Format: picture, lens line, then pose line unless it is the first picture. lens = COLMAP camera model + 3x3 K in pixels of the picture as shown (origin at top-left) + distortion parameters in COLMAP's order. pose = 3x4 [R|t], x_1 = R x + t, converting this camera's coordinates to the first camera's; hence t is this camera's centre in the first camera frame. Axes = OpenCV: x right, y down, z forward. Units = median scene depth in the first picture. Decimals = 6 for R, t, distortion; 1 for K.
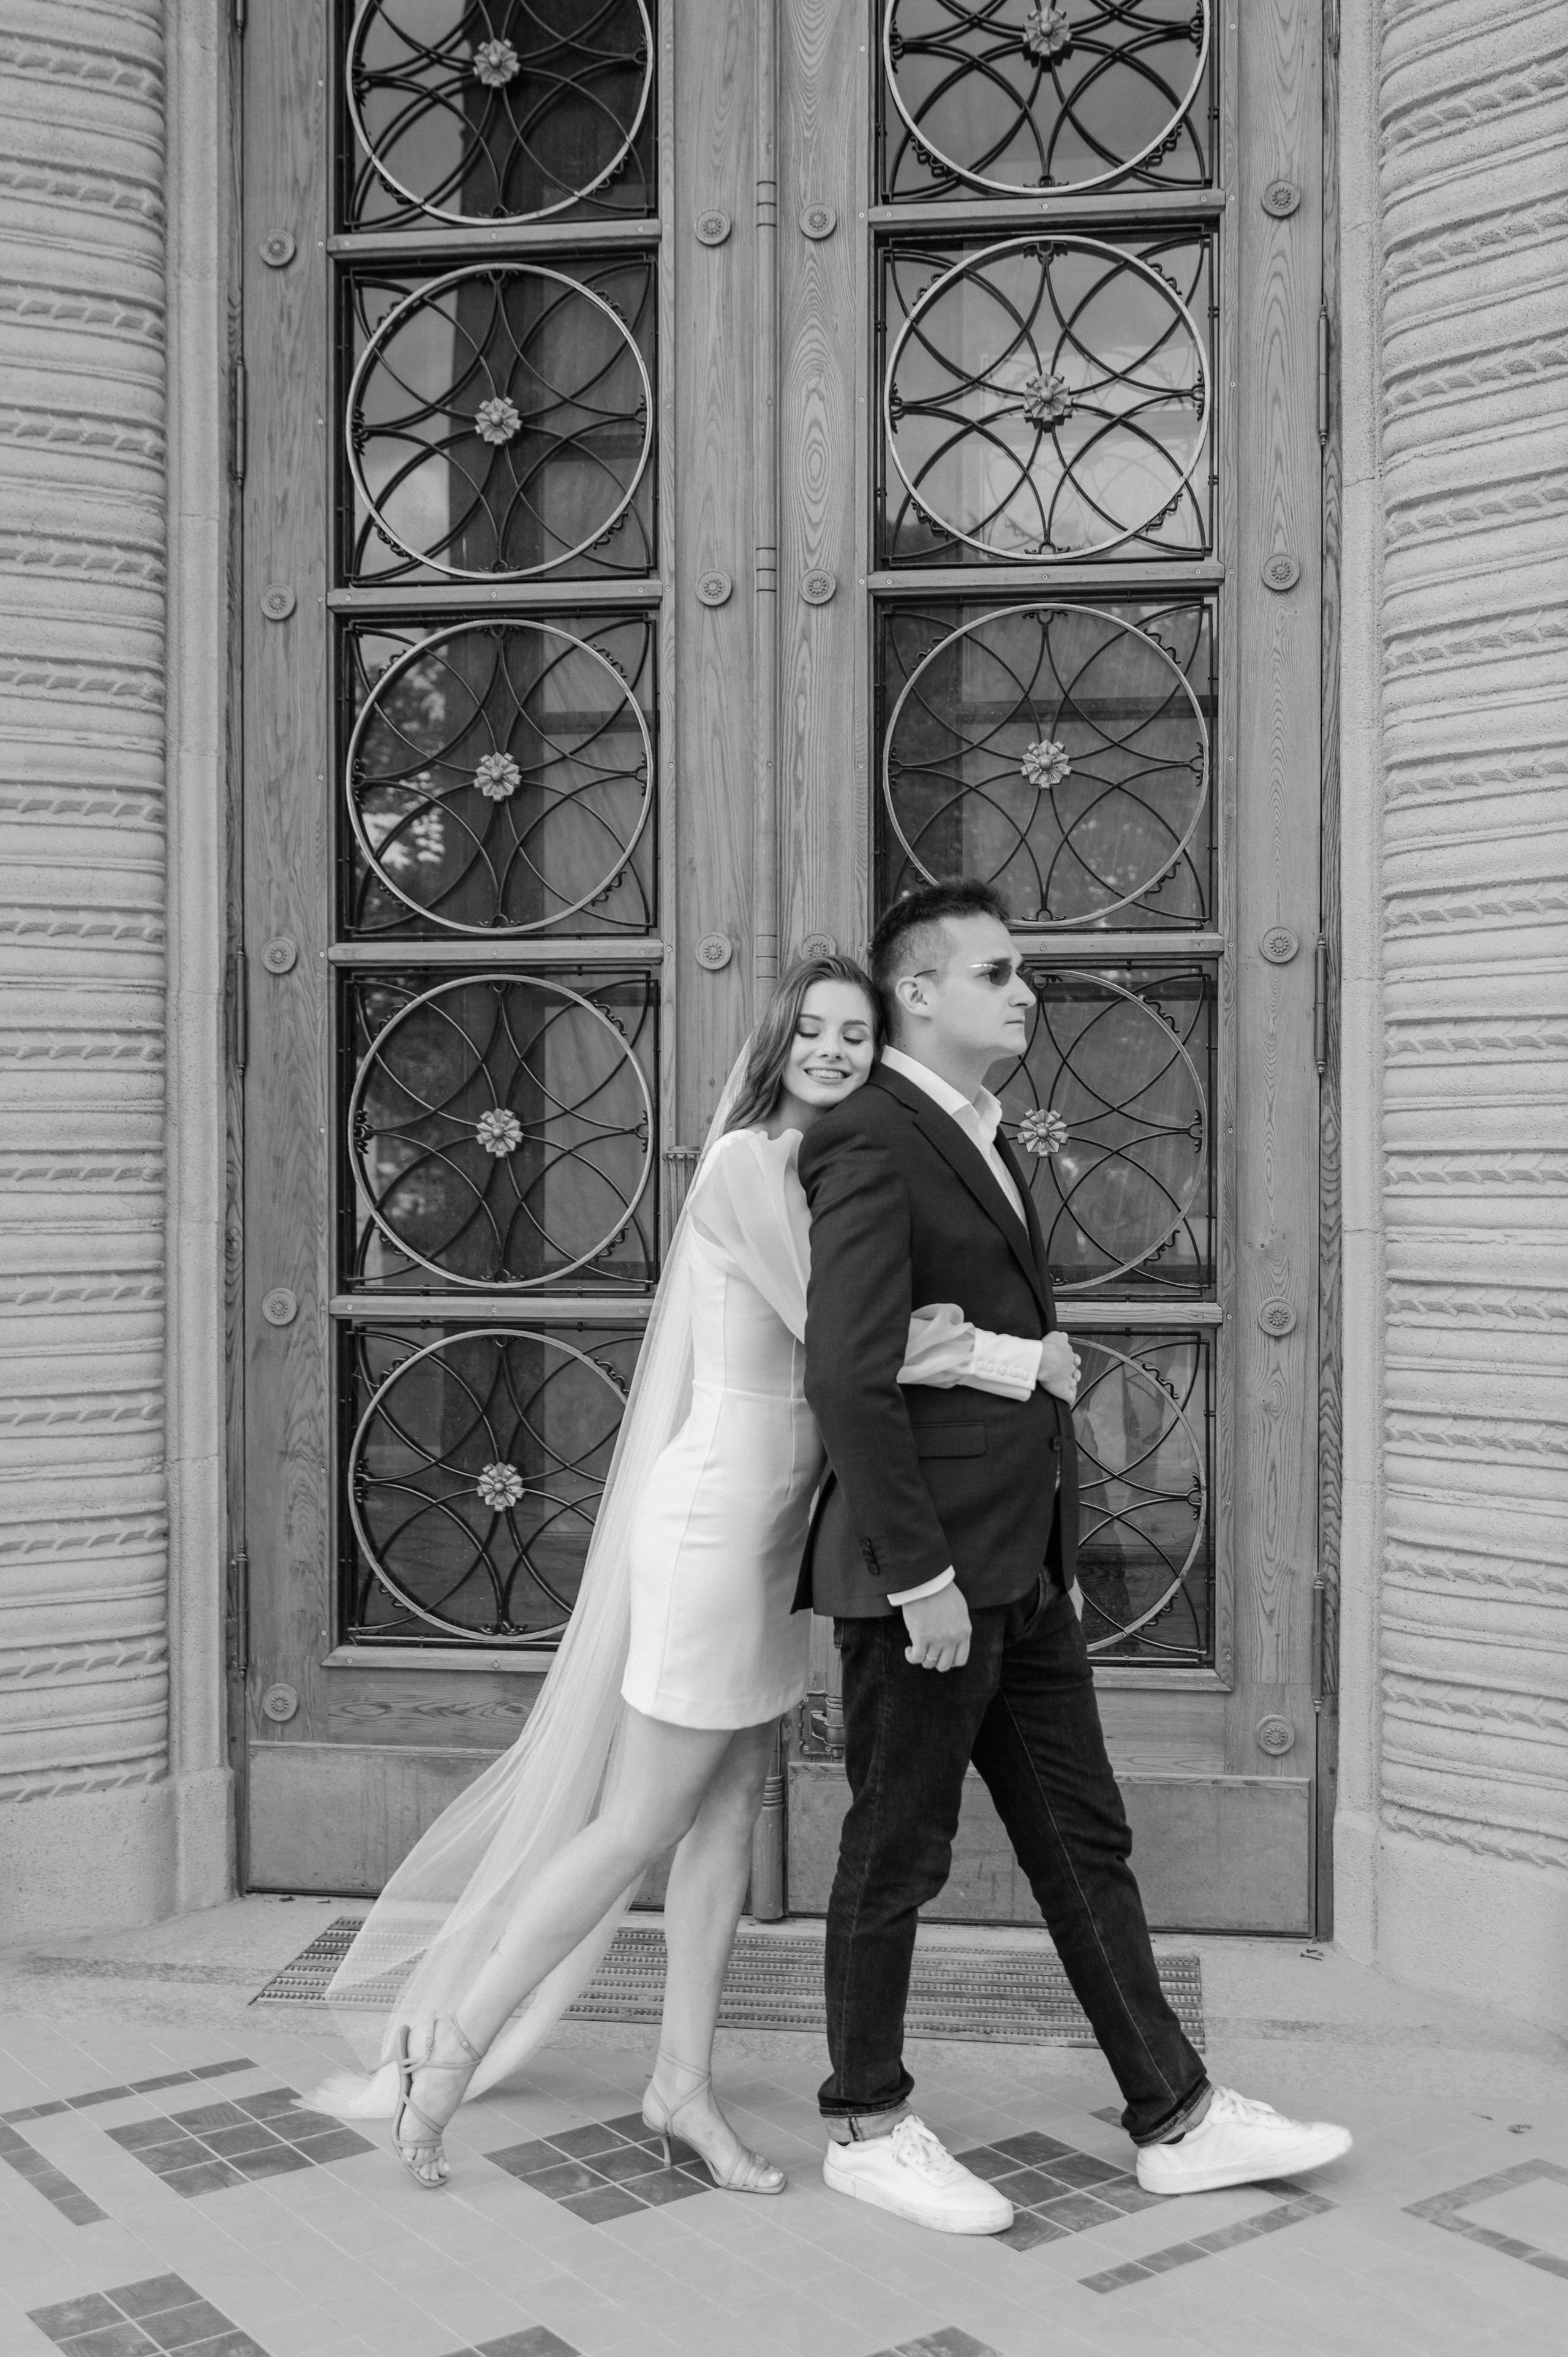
lens RADIAL K [[2558.7, 0, 784.0], [0, 2558.7, 1178.5], [0, 0, 1]] dist [-0.010096, 0.006627]
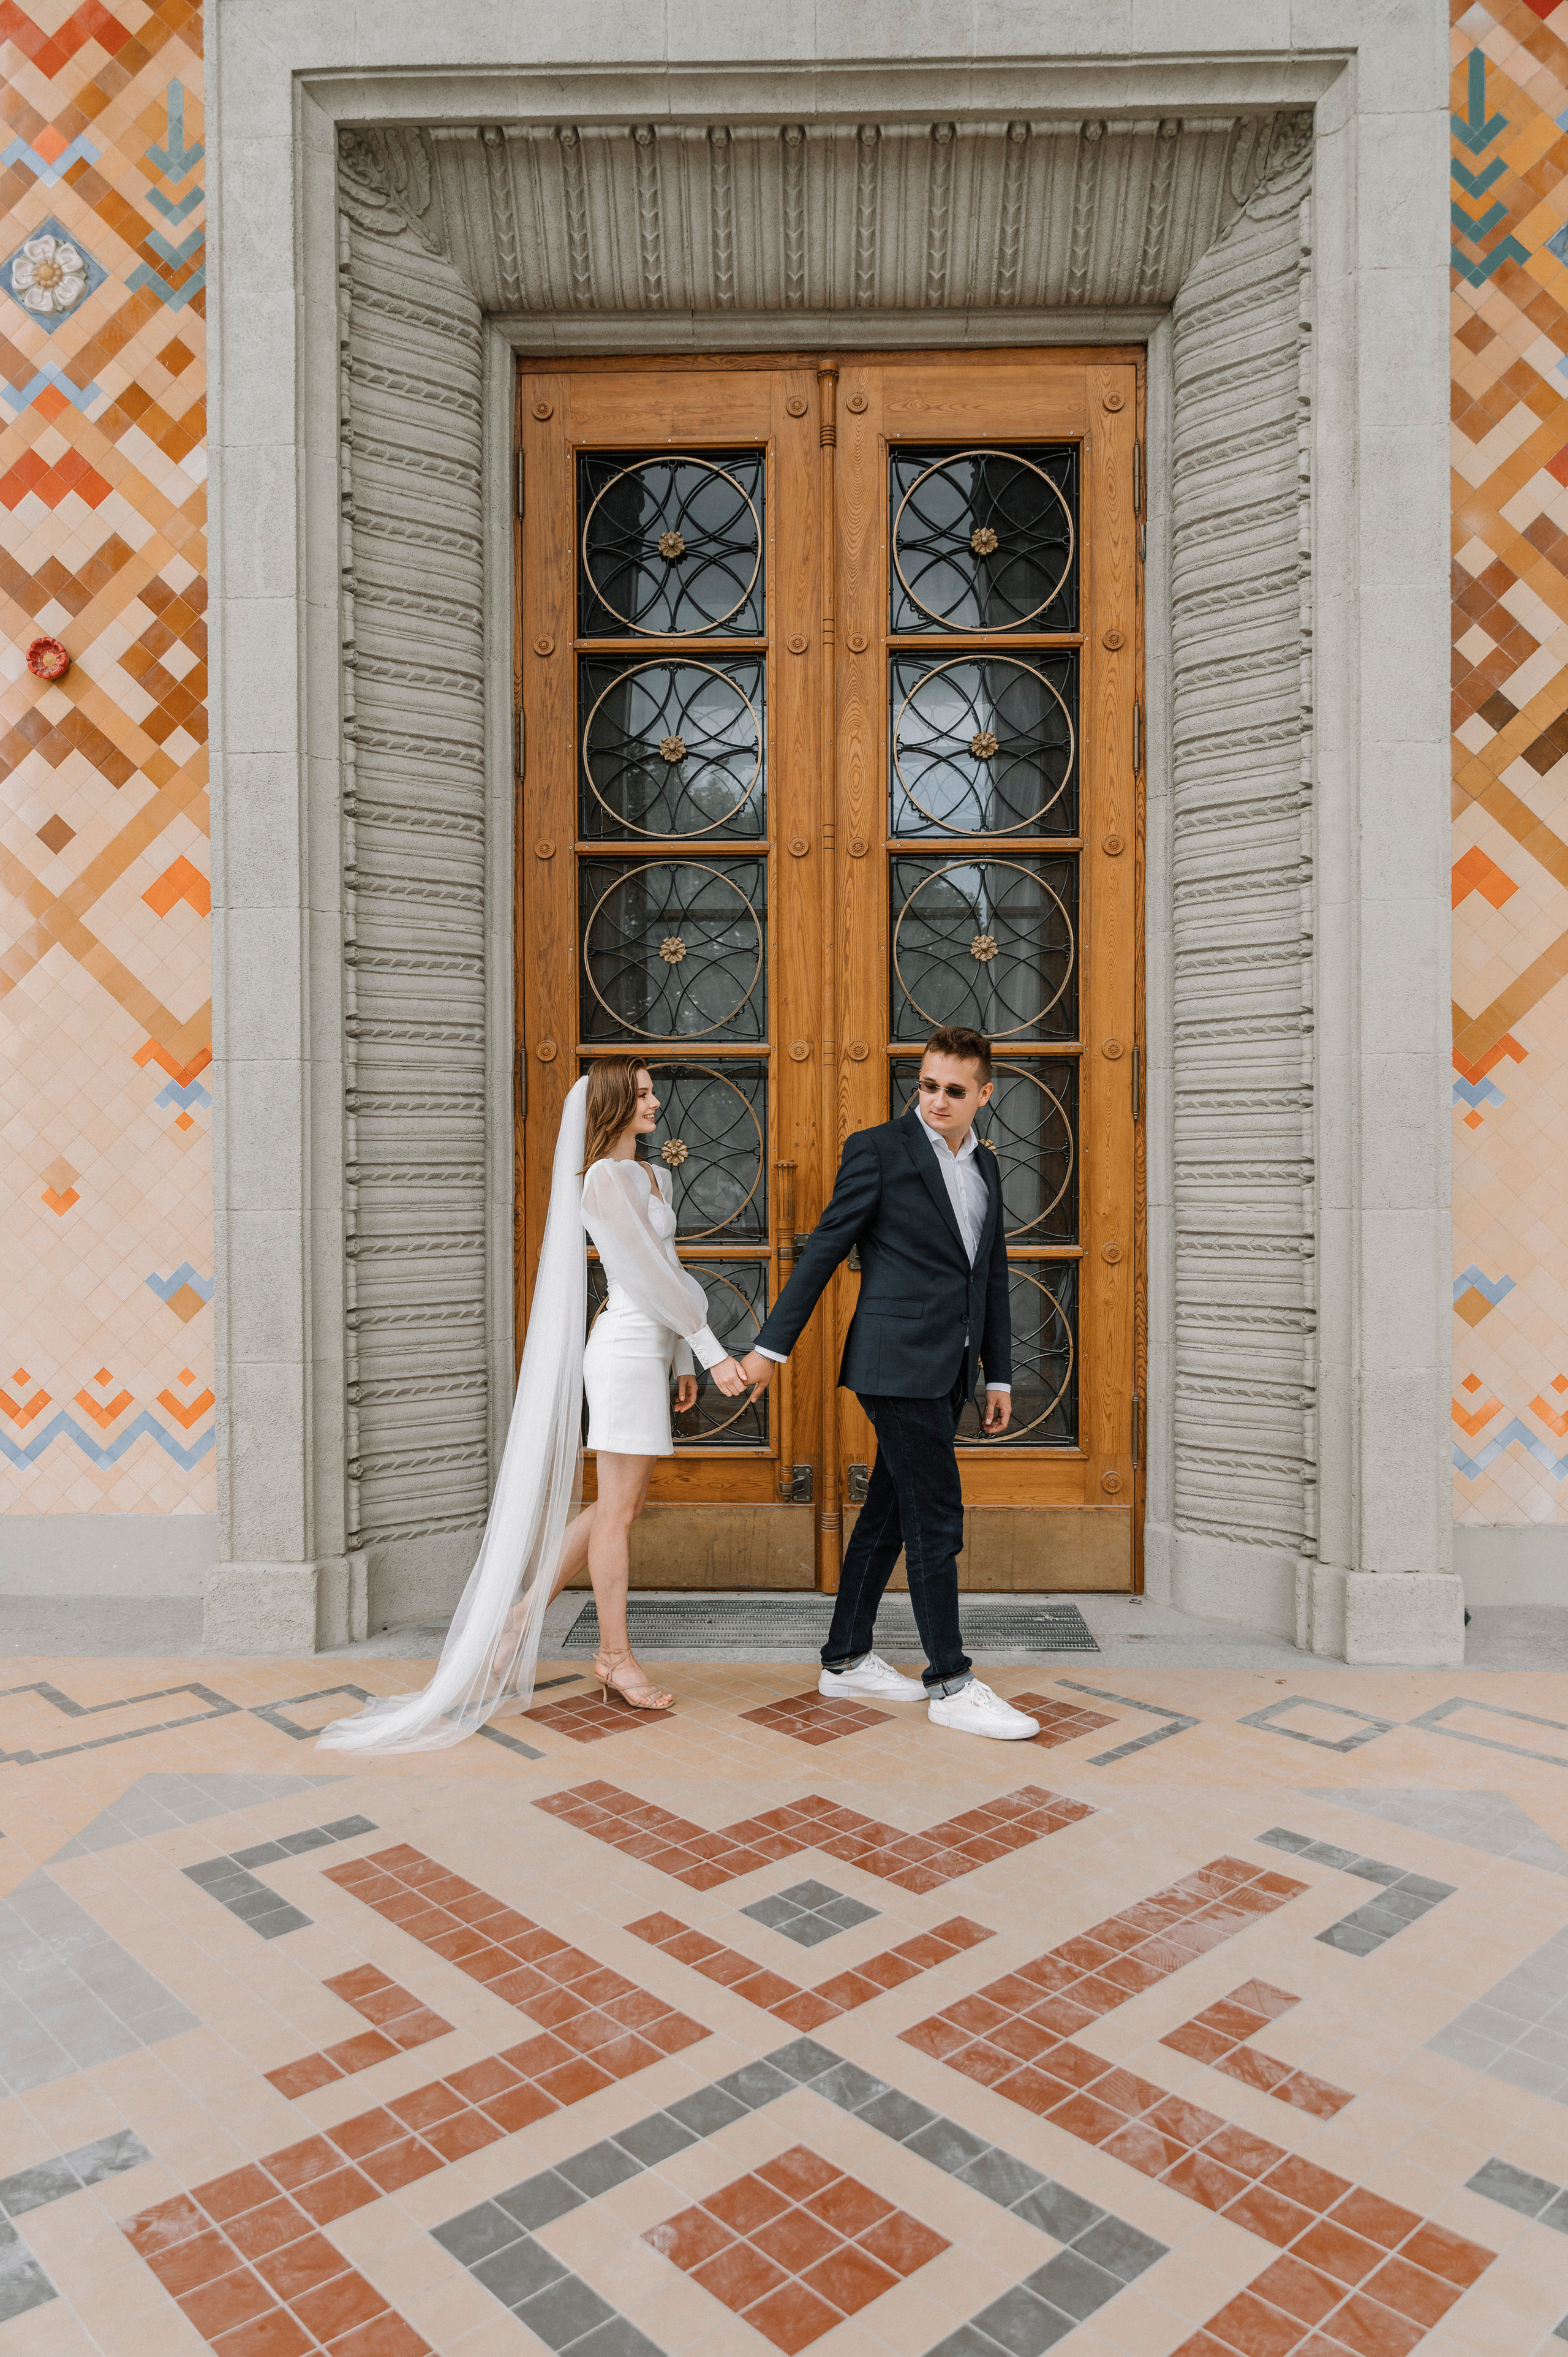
lens RADIAL K [[1579.7, 0, 788.3], [0, 1579.7, 1181.8], [0, 0, 1]] dist [0.008040, -0.007046]
pose [[0.993554, -0.003176, 0.113316, -0.164211], [0.003191, 0.999995, 0.000049, 0.002551], [-0.113315, 0.000313, 0.993559, -0.094374]]
